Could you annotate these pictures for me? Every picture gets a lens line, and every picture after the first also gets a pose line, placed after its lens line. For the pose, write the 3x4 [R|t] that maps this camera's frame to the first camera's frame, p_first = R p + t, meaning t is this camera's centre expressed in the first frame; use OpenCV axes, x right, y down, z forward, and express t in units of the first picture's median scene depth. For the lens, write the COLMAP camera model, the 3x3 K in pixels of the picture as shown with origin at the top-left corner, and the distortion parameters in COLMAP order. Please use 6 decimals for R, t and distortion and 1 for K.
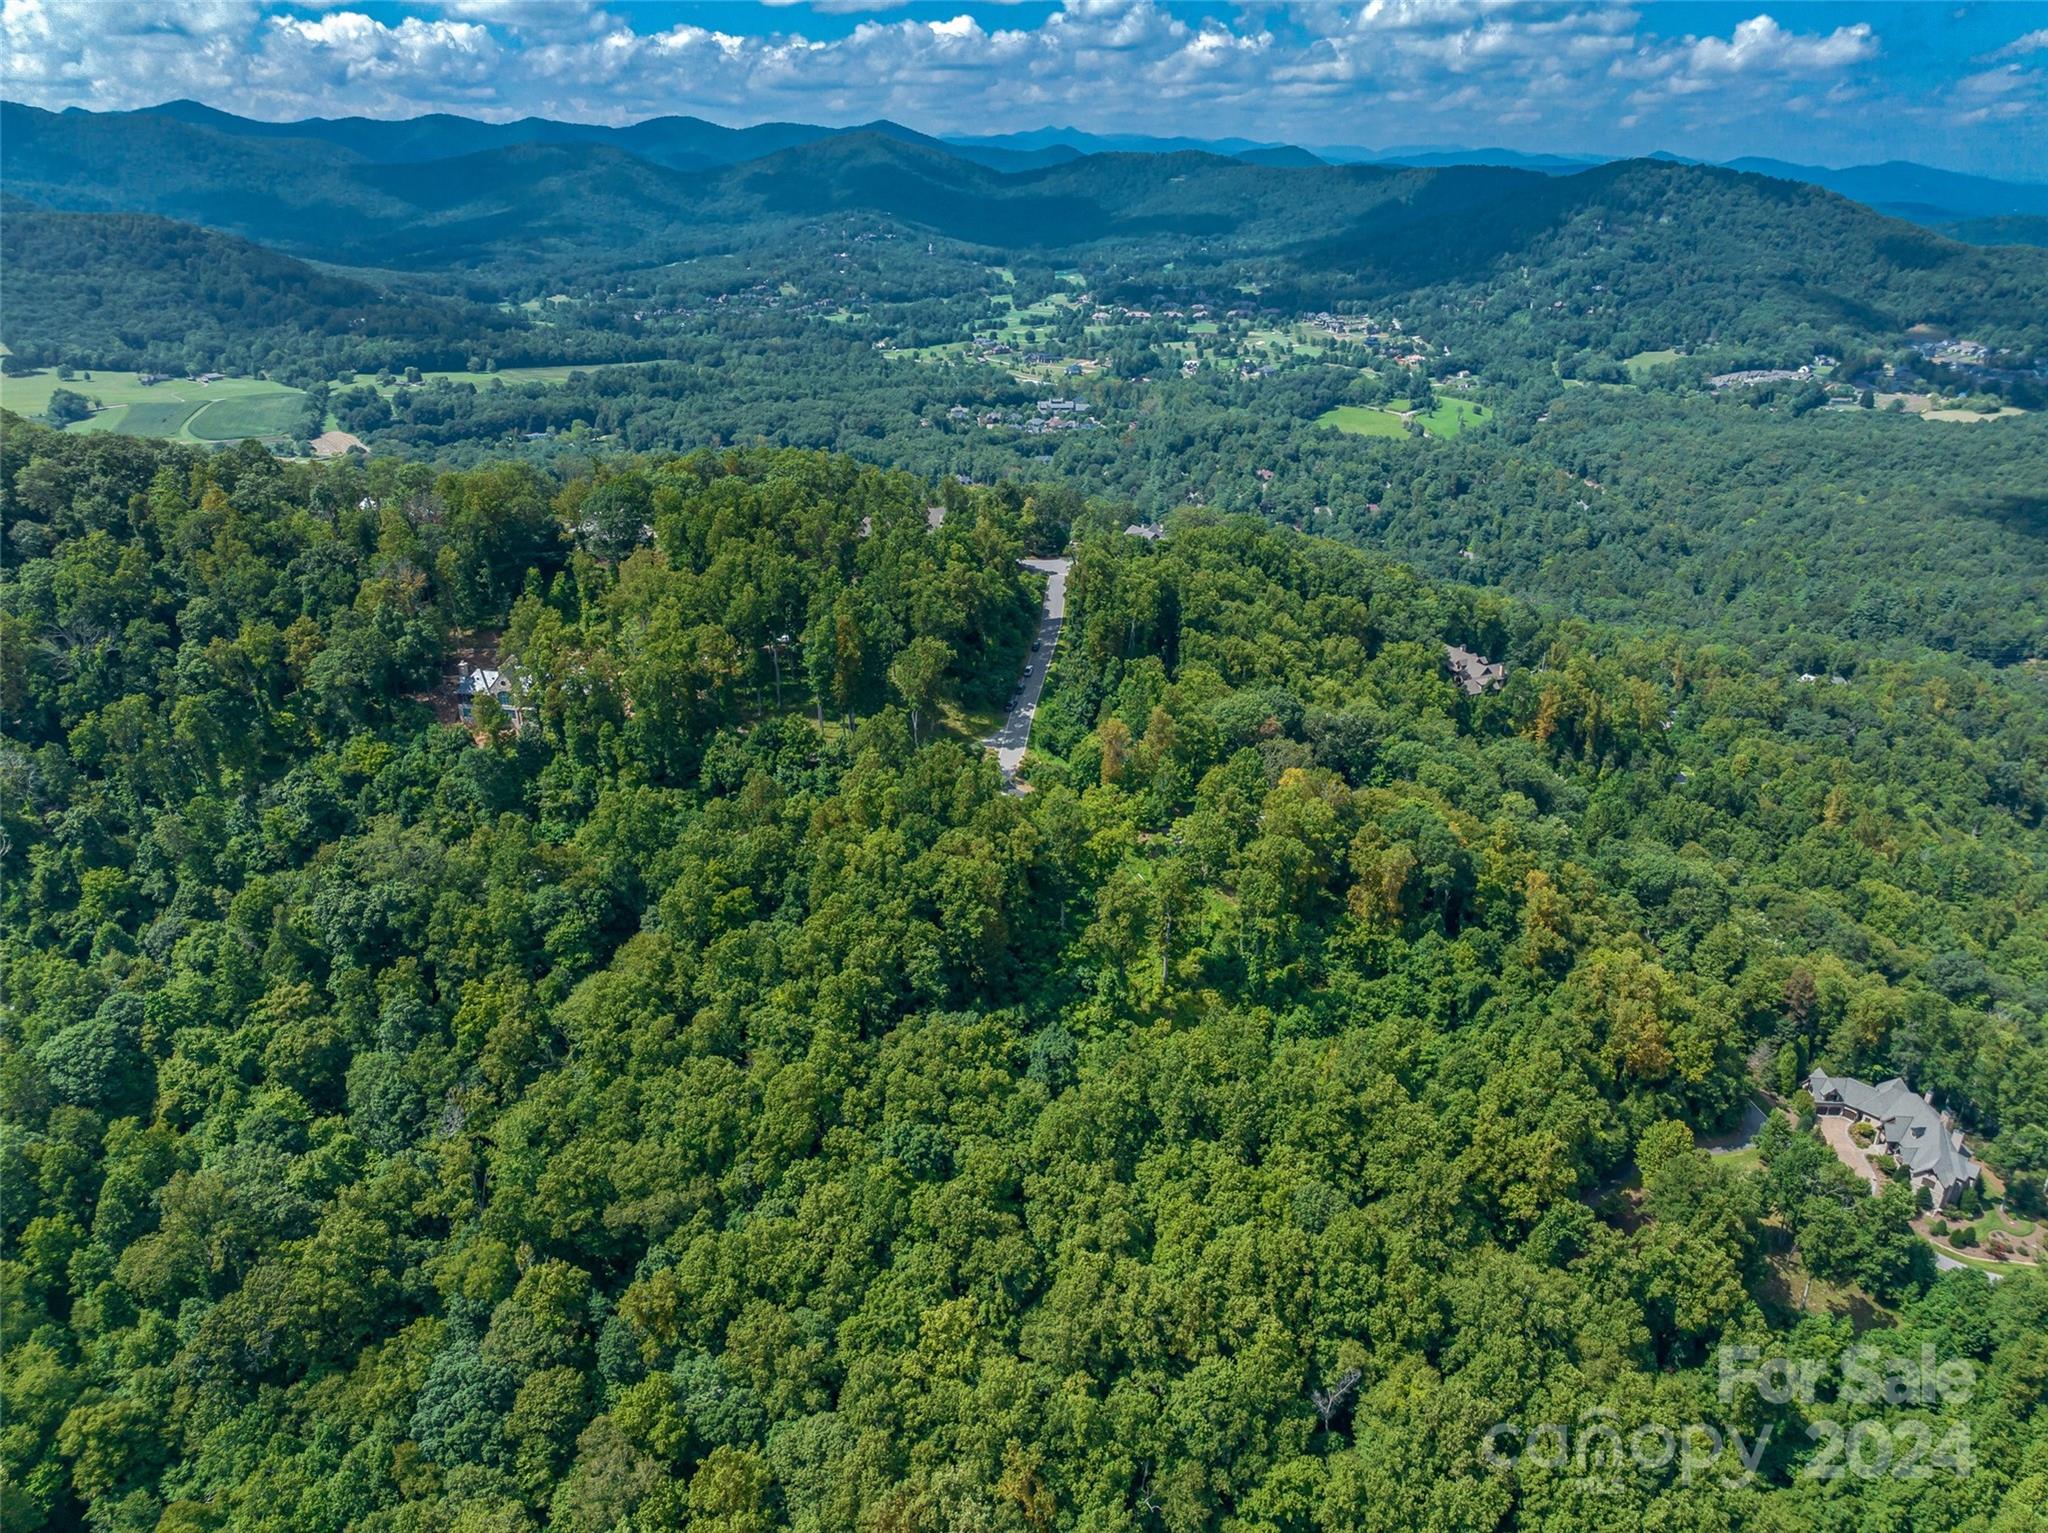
lens RADIAL K [[1439.5, 0, 1036.8], [0, 1439.5, 780.9], [0, 0, 1]] dist [-0.045332, 0.017358]
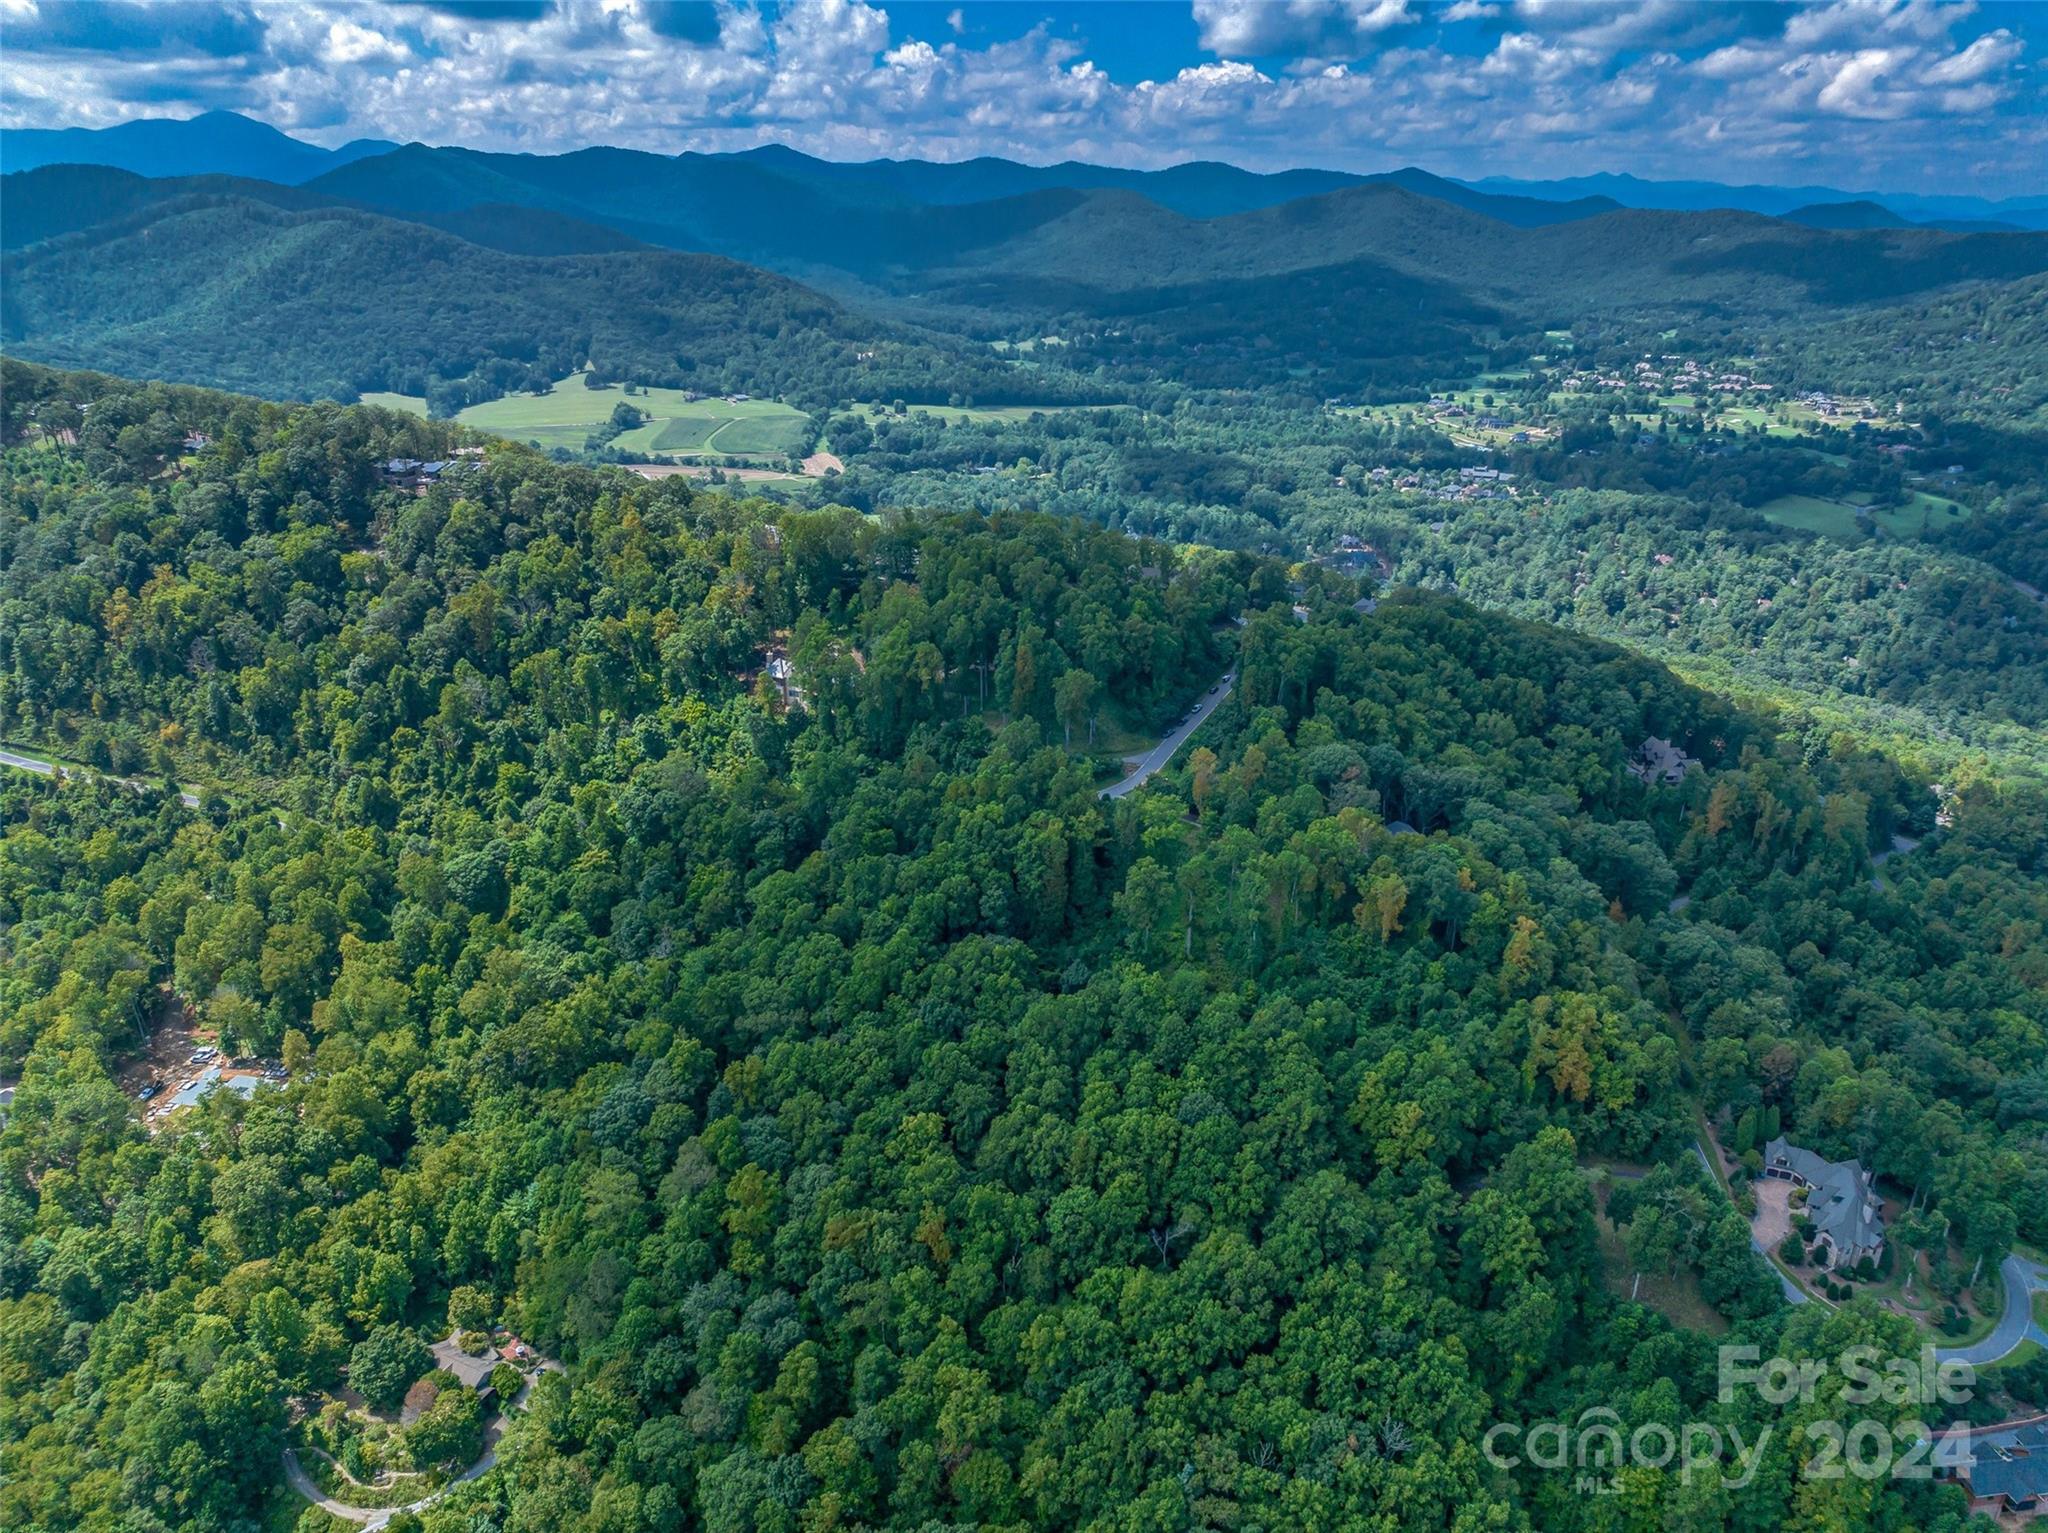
lens RADIAL K [[1439.5, 0, 1020.9], [0, 1439.5, 785.7], [0, 0, 1]] dist [-0.045332, 0.017358]
pose [[0.941891, 0.130630, -0.309480, 0.288655], [-0.138407, 0.990370, -0.003205, 0.015704], [0.306081, 0.045853, 0.950901, -0.244910]]
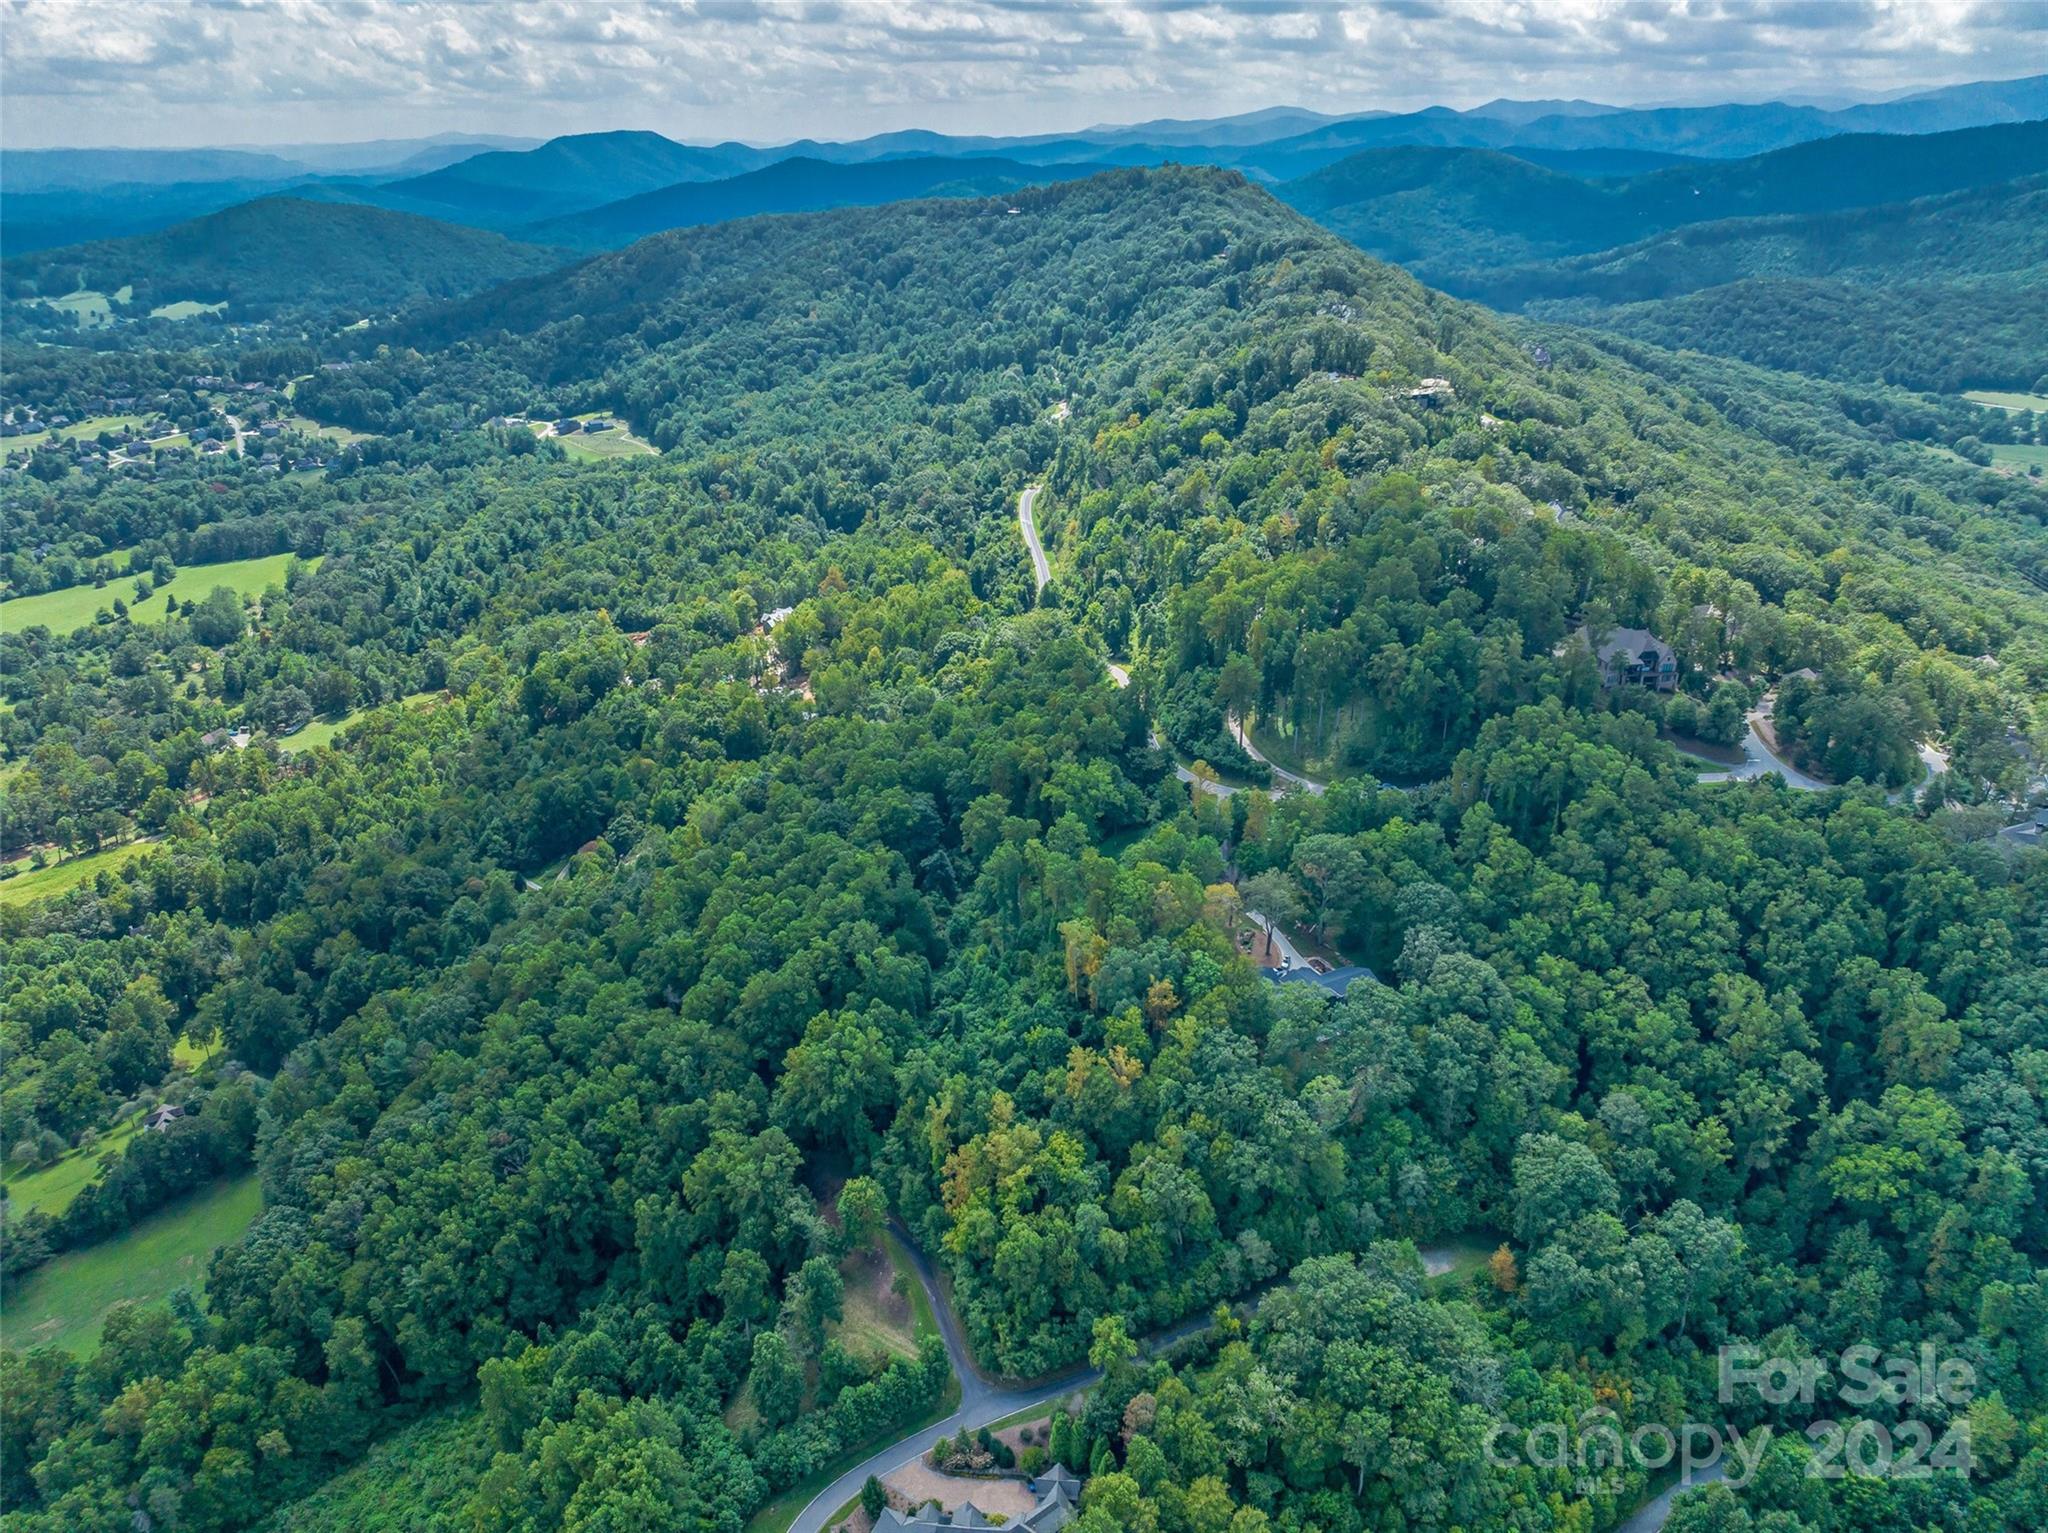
lens RADIAL K [[1439.5, 0, 1029.4], [0, 1439.5, 764.3], [0, 0, 1]] dist [-0.045332, 0.017358]
pose [[-0.013619, 0.401922, -0.915572, 1.078454], [-0.405448, 0.834784, 0.372488, -0.399262], [0.914017, 0.376290, 0.151590, 0.670010]]
